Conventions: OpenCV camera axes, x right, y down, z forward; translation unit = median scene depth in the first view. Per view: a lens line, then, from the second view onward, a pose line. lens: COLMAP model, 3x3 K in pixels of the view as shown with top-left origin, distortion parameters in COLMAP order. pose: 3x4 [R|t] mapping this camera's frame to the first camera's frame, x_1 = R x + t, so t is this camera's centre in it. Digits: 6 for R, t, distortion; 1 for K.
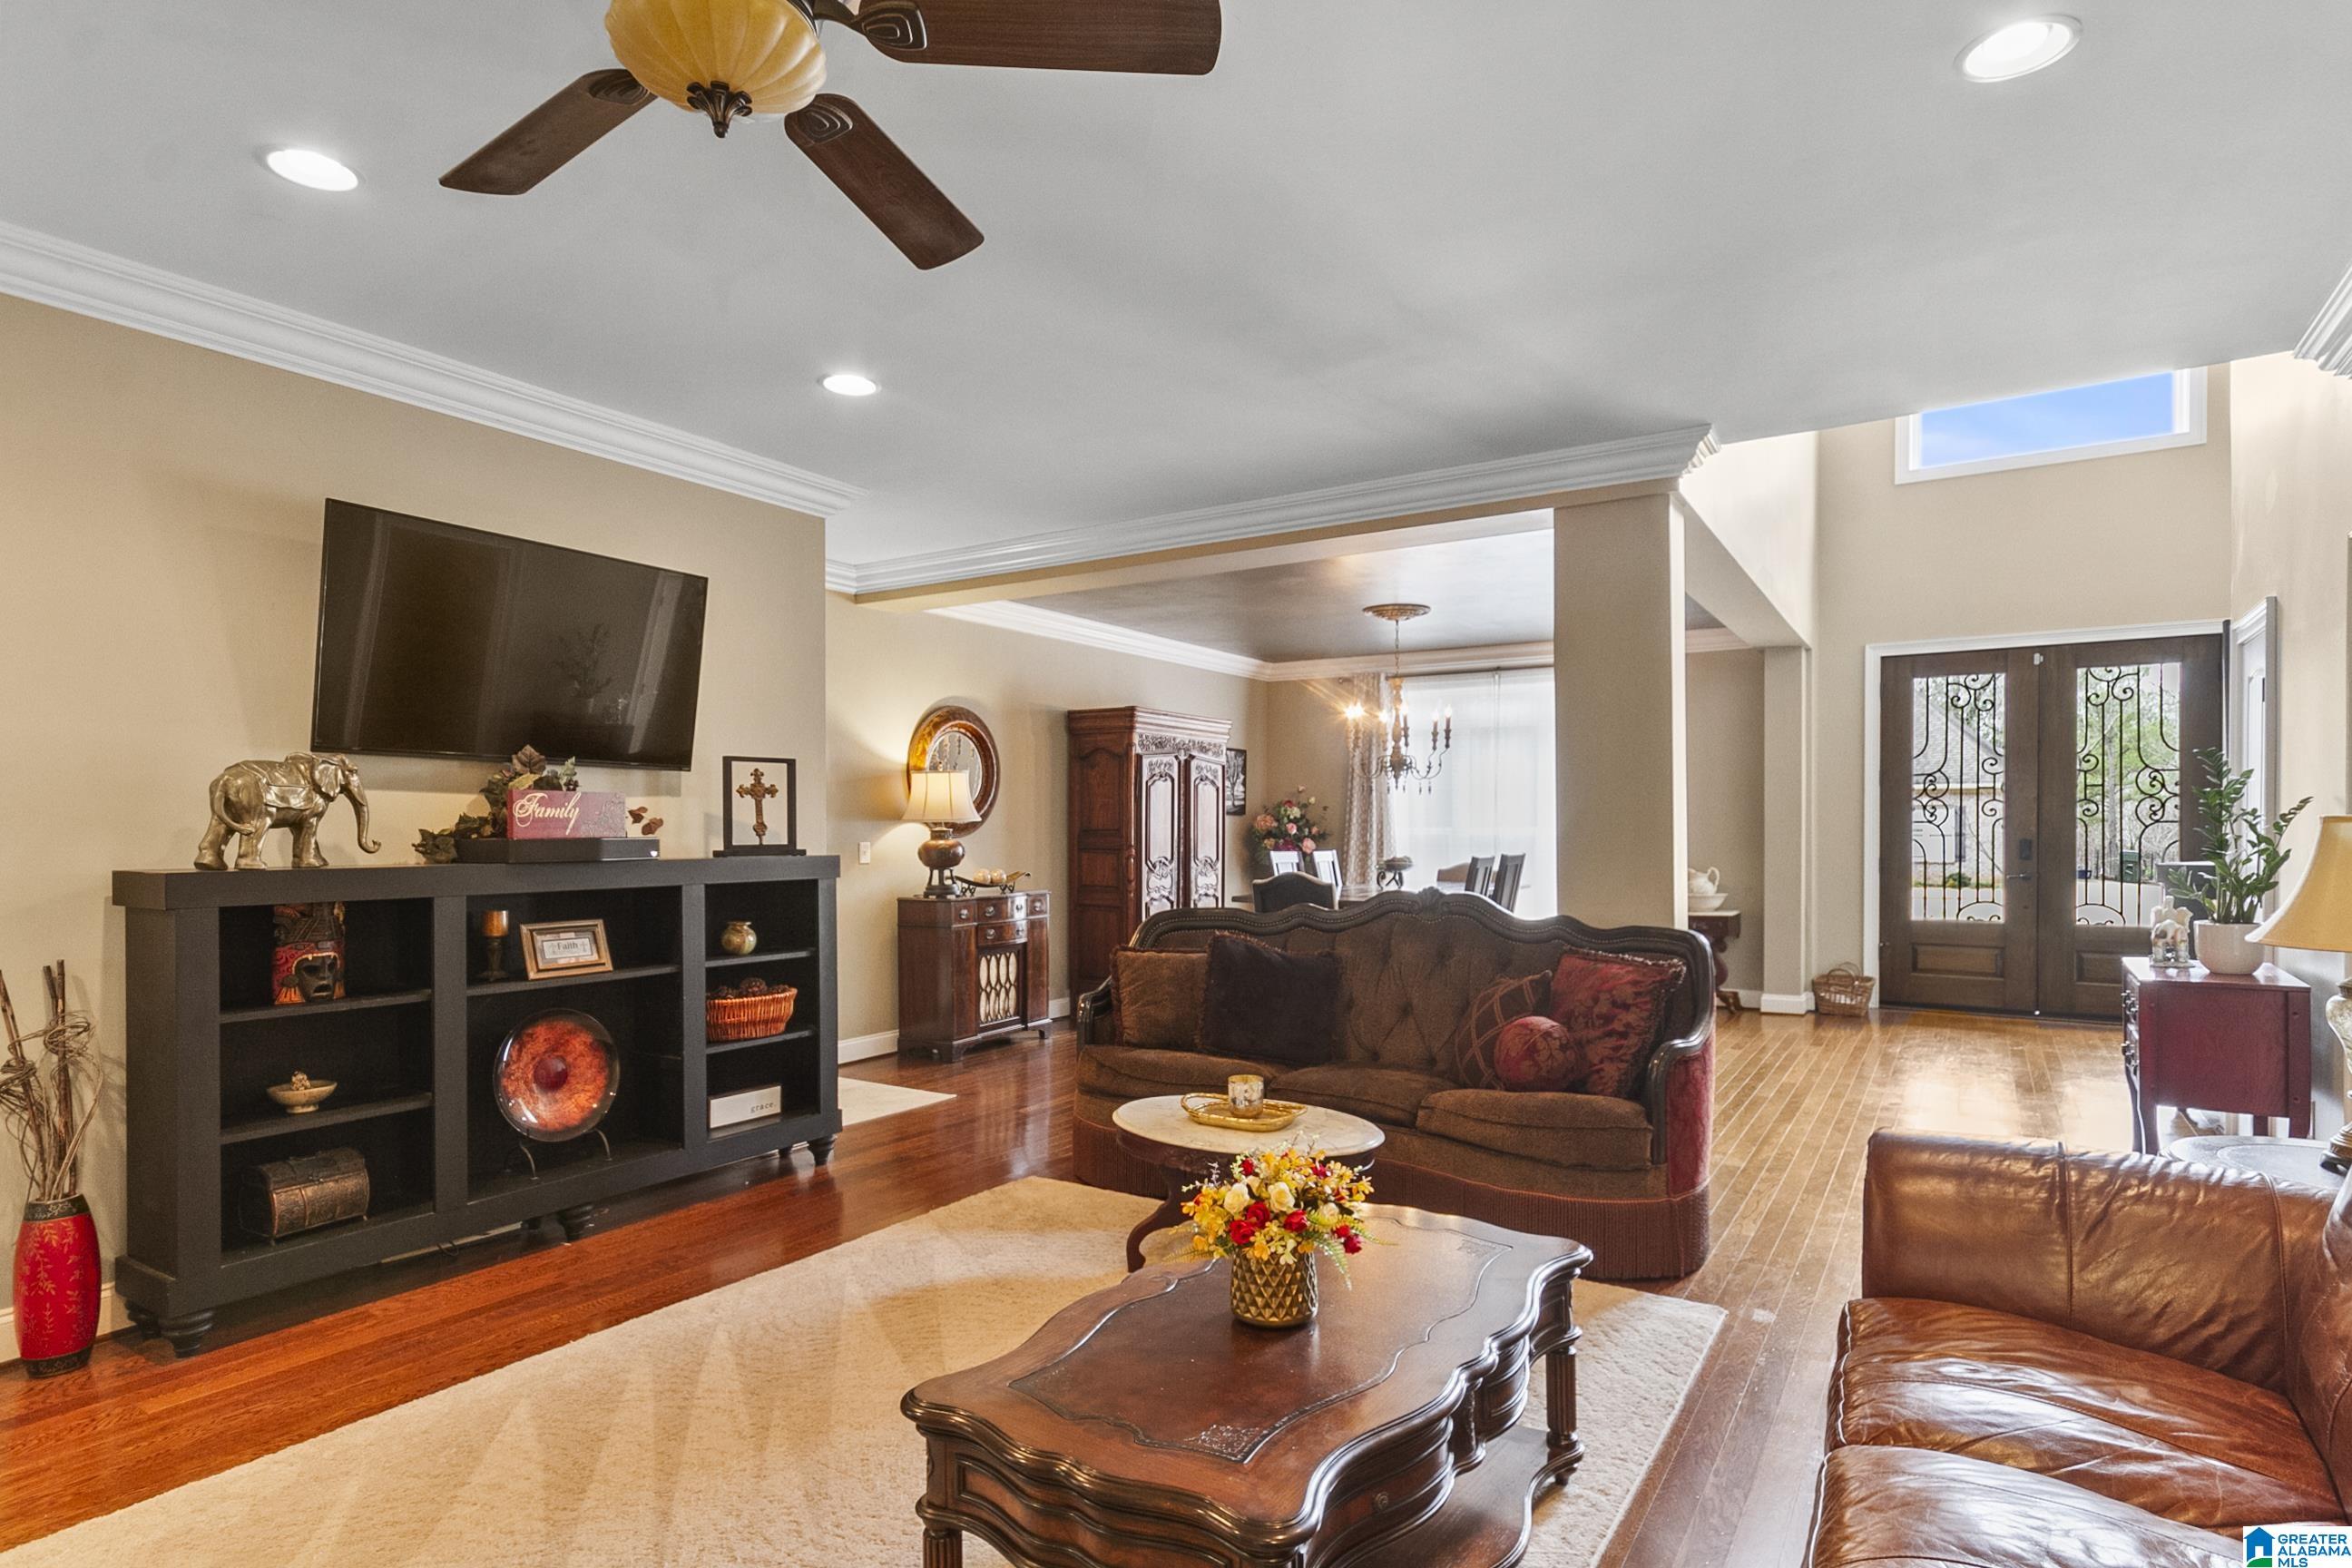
lens RADIAL K [[1152.6, 0, 1186.4], [0, 1152.6, 835.1], [0, 0, 1]] dist [0.000100, 0.000266]
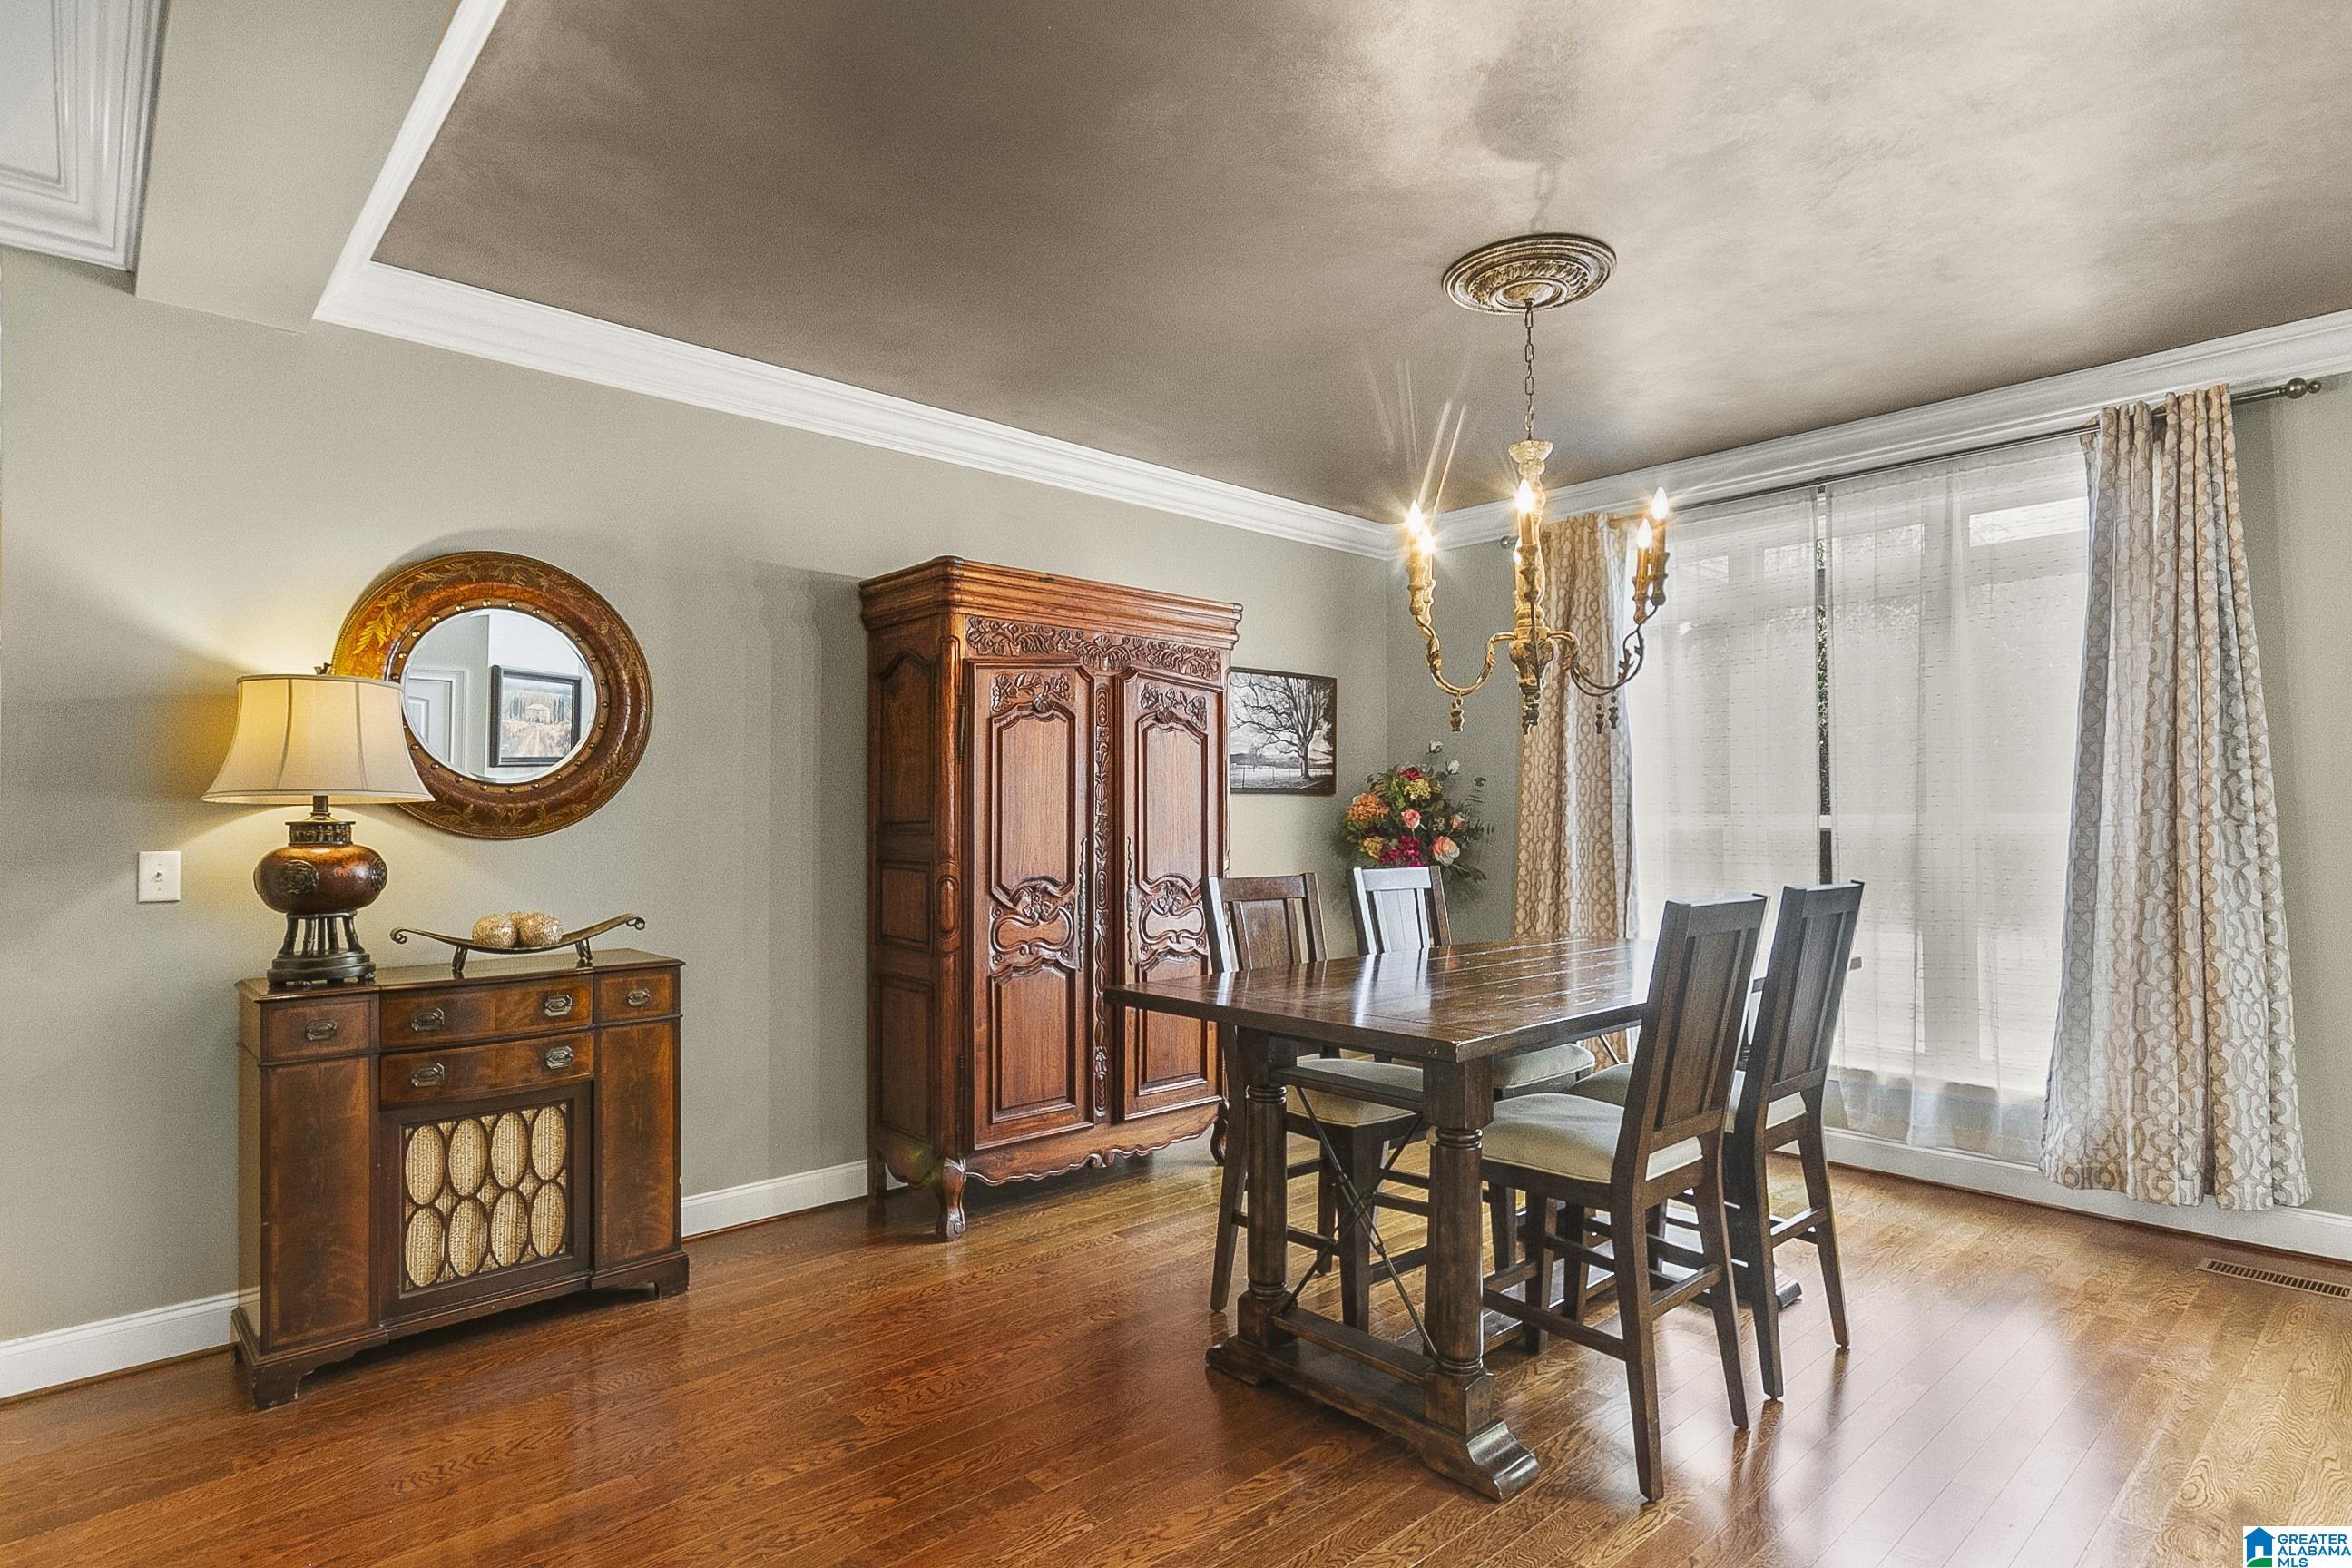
lens RADIAL K [[1152.6, 0, 1186.4], [0, 1152.6, 835.1], [0, 0, 1]] dist [0.000100, 0.000266]
pose [[0.964821, 0.005474, -0.262852, 0.167076], [-0.002612, 0.999933, 0.011236, -0.004565], [0.262896, -0.010155, 0.964771, 0.561632]]
